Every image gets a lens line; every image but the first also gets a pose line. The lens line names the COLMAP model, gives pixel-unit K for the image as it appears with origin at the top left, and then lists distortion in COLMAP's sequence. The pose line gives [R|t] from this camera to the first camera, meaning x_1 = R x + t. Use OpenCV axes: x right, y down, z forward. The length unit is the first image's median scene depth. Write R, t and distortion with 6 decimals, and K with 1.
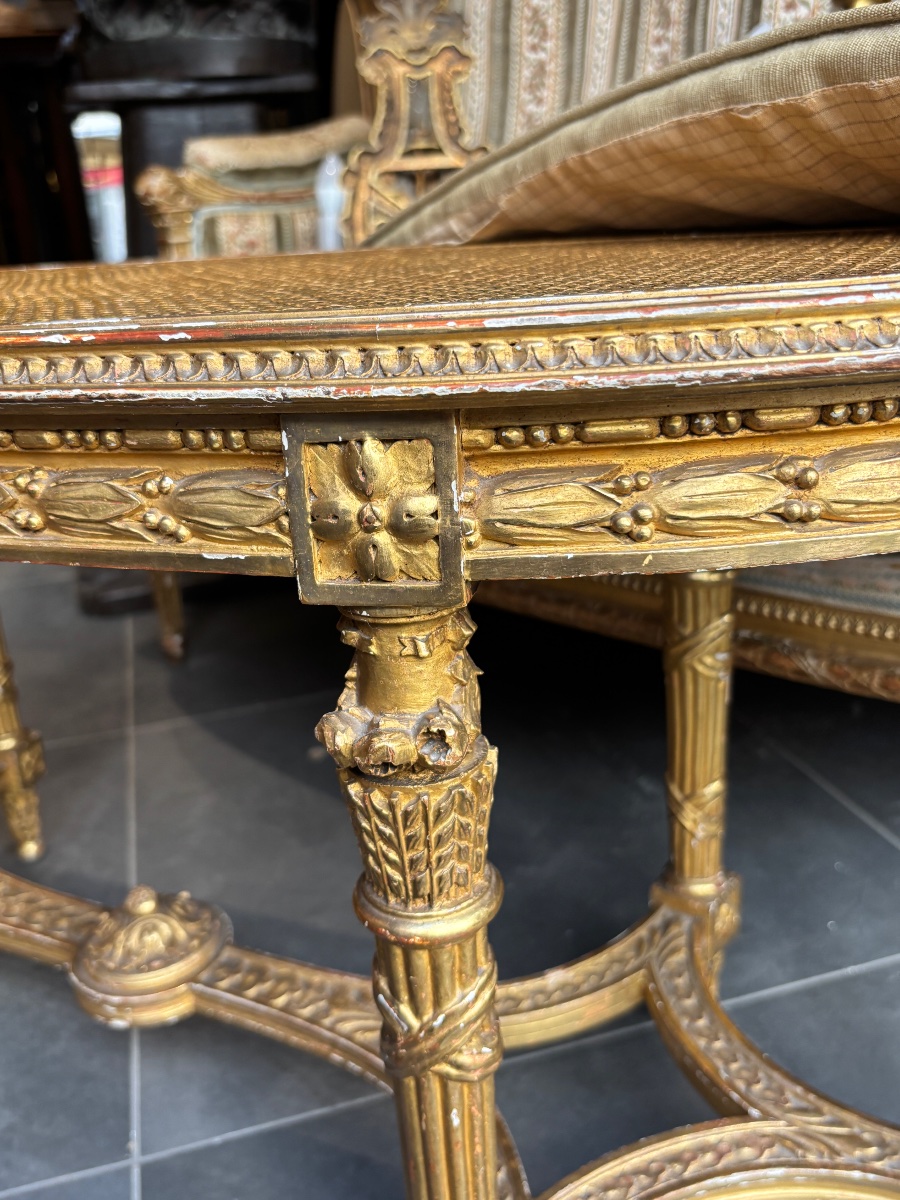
lens RADIAL K [[1084.0, 0, 450.0], [0, 1084.0, 600.0], [0, 0, 1]] dist [0.005810, -0.024673]
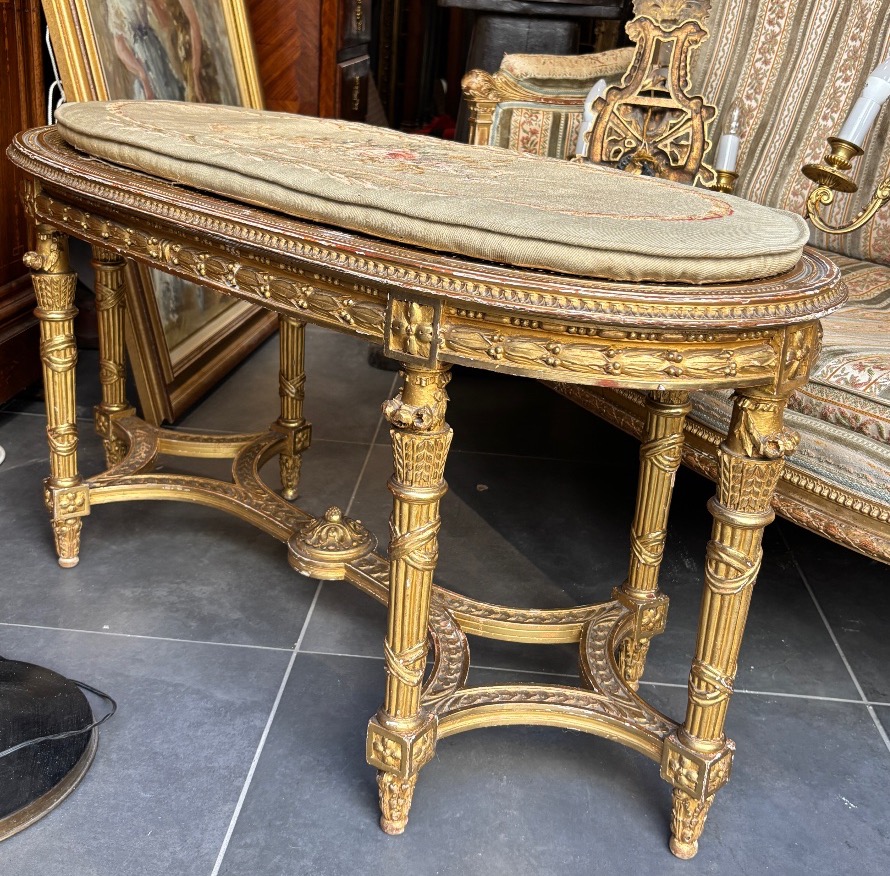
lens RADIAL K [[1057.1, 0, 477.1], [0, 1057.1, 405.1], [0, 0, 1]] dist [0.104836, -0.381597]
pose [[0.940558, 0.232424, -0.247649, 0.449640], [-0.234243, 0.971917, 0.022525, 0.005085], [0.245929, 0.036824, 0.968588, -0.882532]]
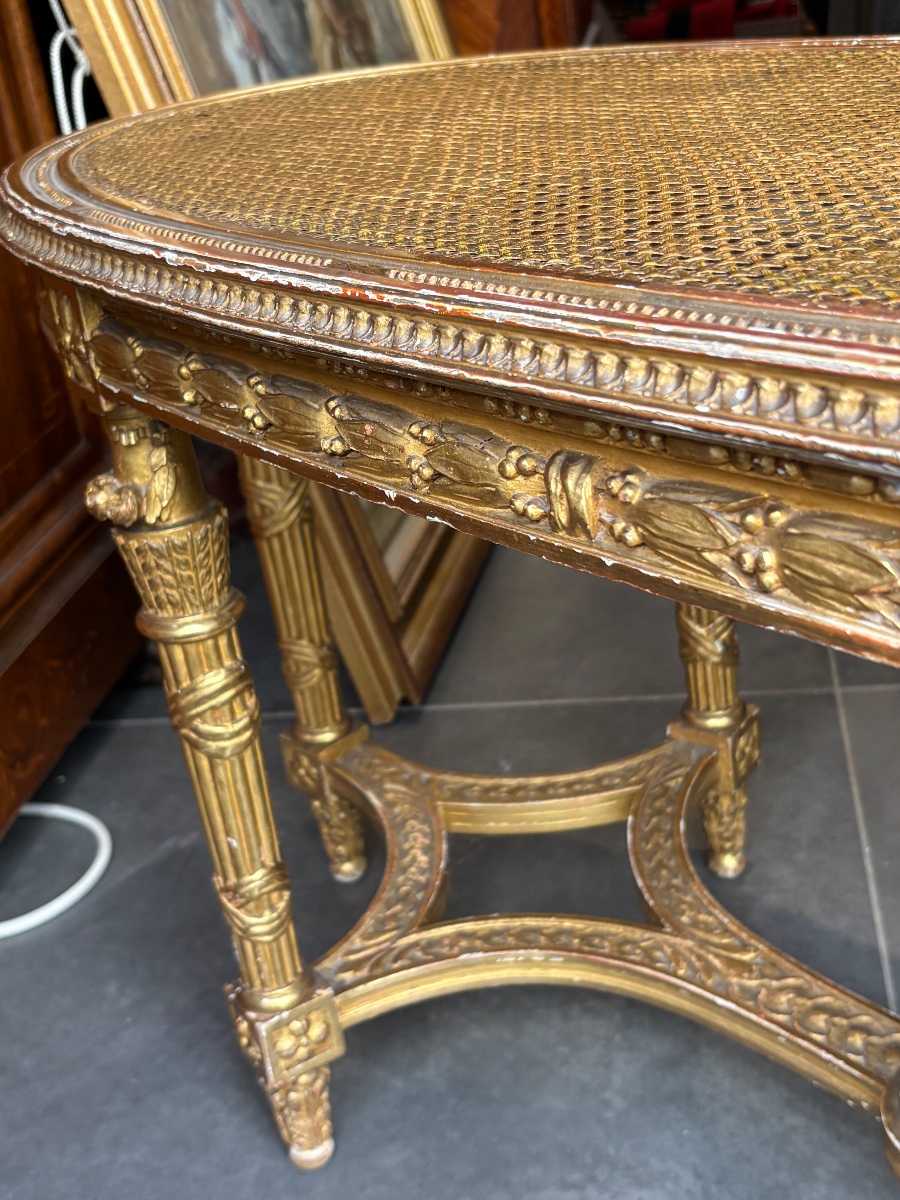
lens RADIAL K [[1535.6, 0, 529.0], [0, 1535.6, 602.3], [0, 0, 1]] dist [0.102389, -0.373265]
pose [[0.929810, 0.114989, -0.349615, -0.338858], [-0.070247, 0.987923, 0.138107, -0.141407], [0.361273, -0.103854, 0.926659, 0.053345]]
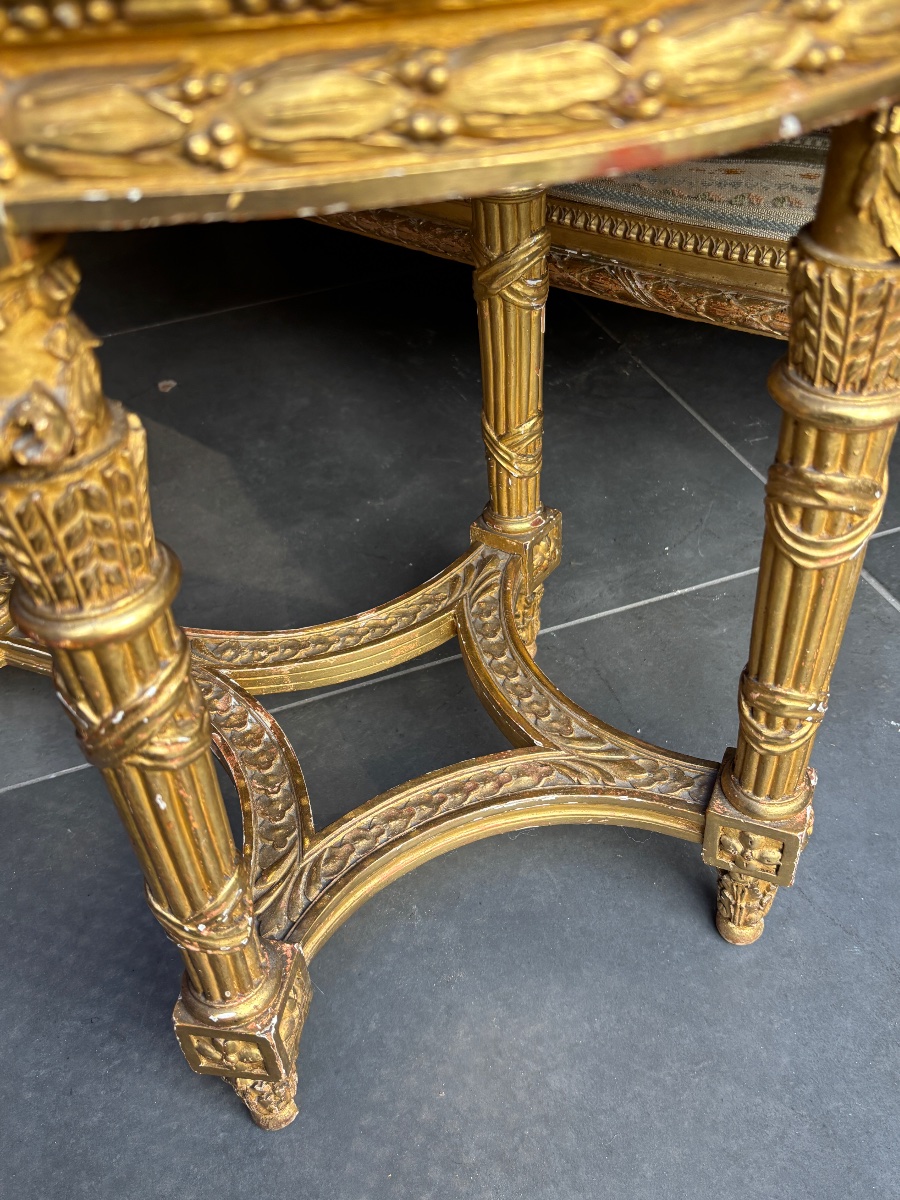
lens RADIAL K [[1066.0, 0, 447.2], [0, 1066.0, 585.0], [0, 0, 1]] dist [0.013425, -0.000148]
pose [[0.997974, -0.037819, 0.051159, 0.154551], [0.018130, 0.939849, 0.341110, -0.019514], [-0.060983, -0.339491, 0.938630, 0.104740]]
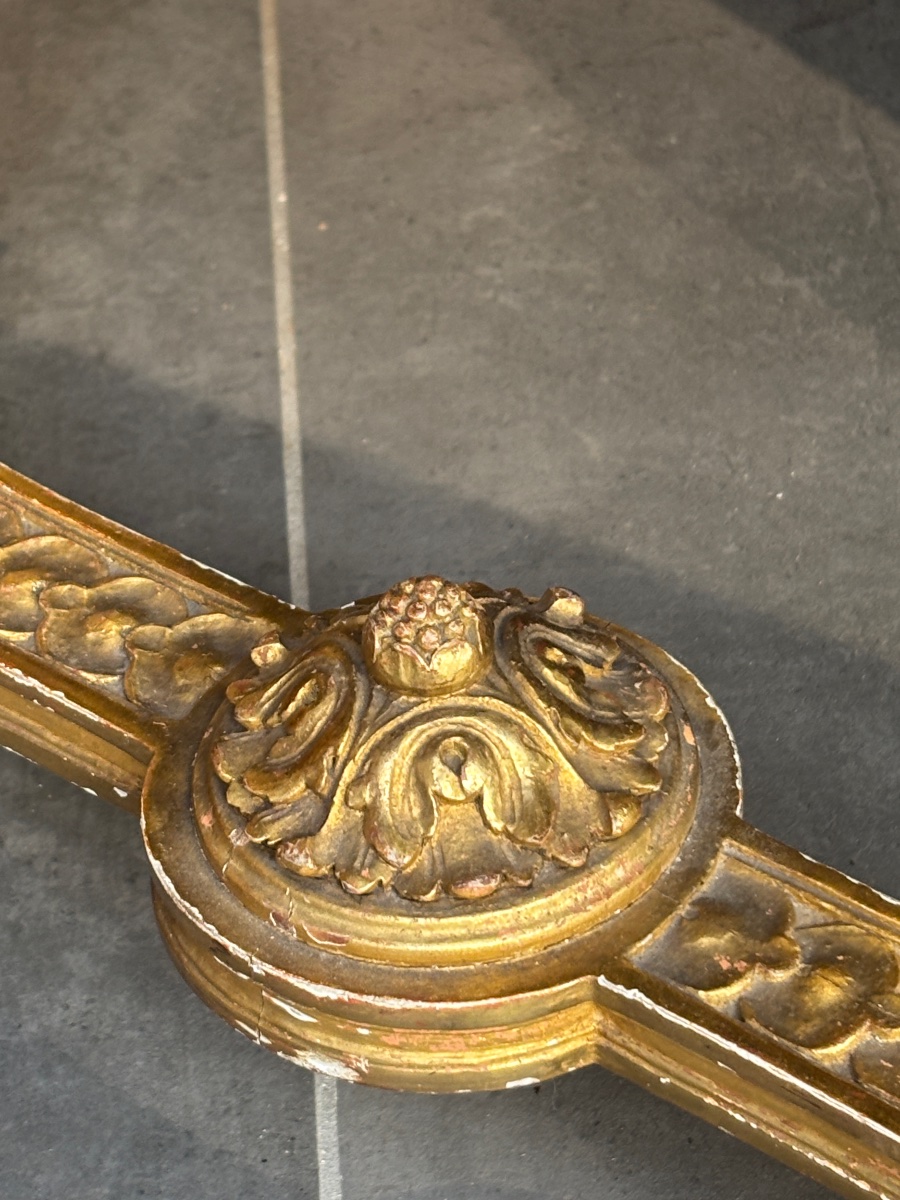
lens RADIAL K [[3263.5, 0, 450.0], [0, 3263.5, 600.0], [0, 0, 1]] dist [0.015227, -0.094279]
pose [[0.978915, 0.137855, -0.150737, -0.216615], [-0.074929, 0.928830, 0.362851, -0.014138], [0.190030, -0.343906, 0.919575, 0.389779]]
